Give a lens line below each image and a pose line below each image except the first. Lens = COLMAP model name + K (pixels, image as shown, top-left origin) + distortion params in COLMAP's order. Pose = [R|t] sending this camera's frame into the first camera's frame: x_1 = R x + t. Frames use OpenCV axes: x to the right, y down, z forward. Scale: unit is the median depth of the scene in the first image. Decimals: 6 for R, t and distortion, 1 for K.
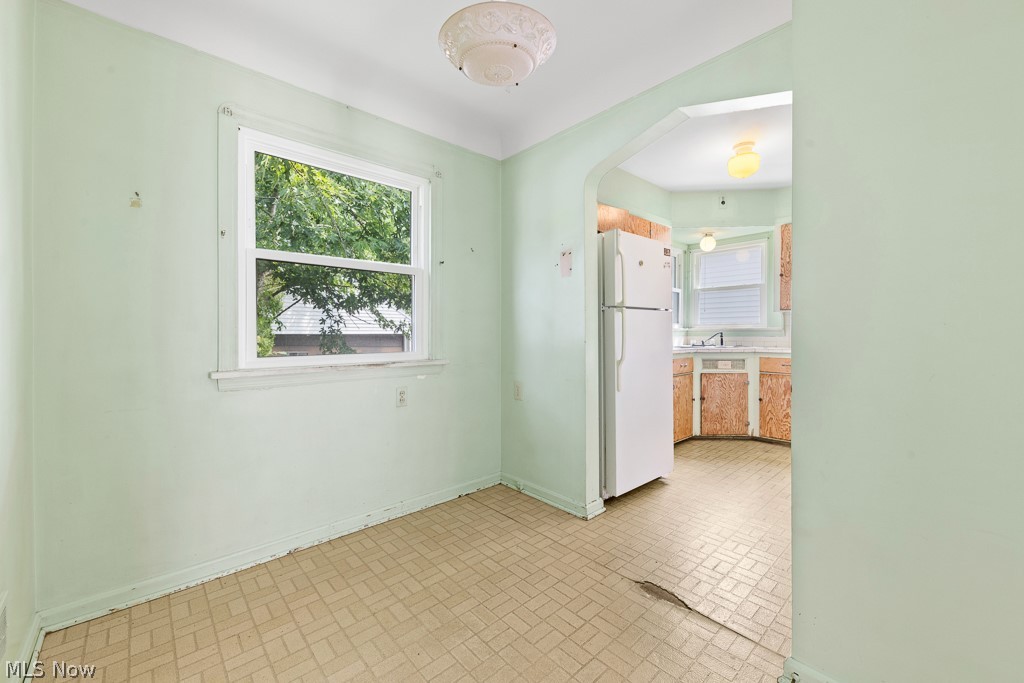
lens RADIAL K [[408.7, 0, 511.0], [0, 408.7, 334.5], [0, 0, 1]] dist [0.006841, -0.000414]
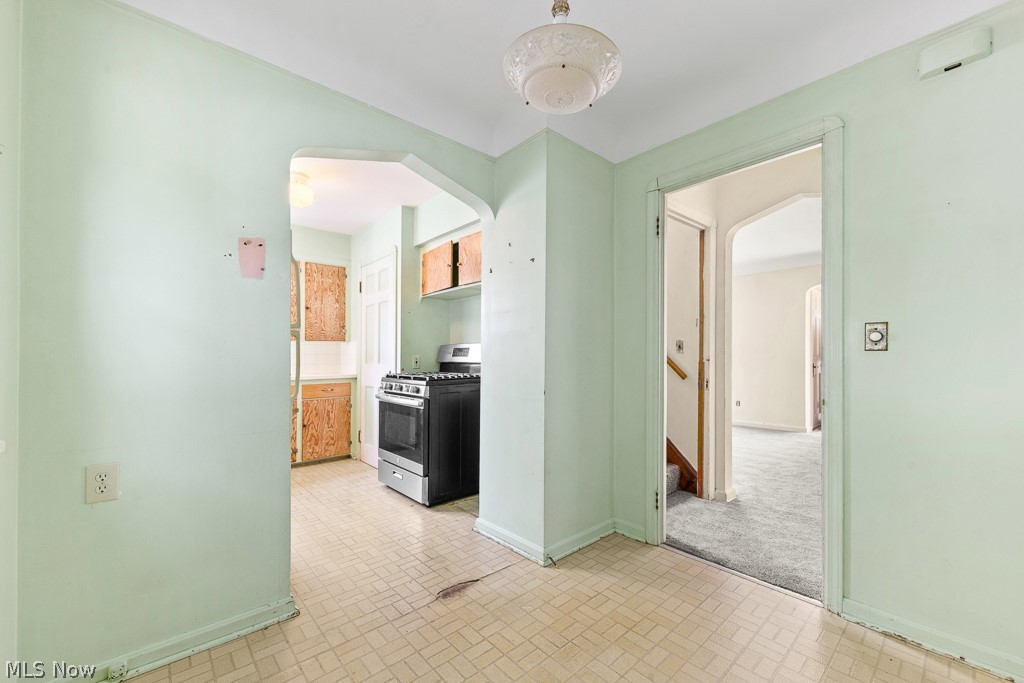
lens RADIAL K [[404.4, 0, 516.7], [0, 404.4, 363.5], [0, 0, 1]] dist [-0.000531, -0.000212]
pose [[-0.003179, -0.009389, 0.999951, -0.463683], [0.011117, 0.999894, 0.009424, -0.003347], [-0.999933, 0.011146, -0.003074, 0.510675]]
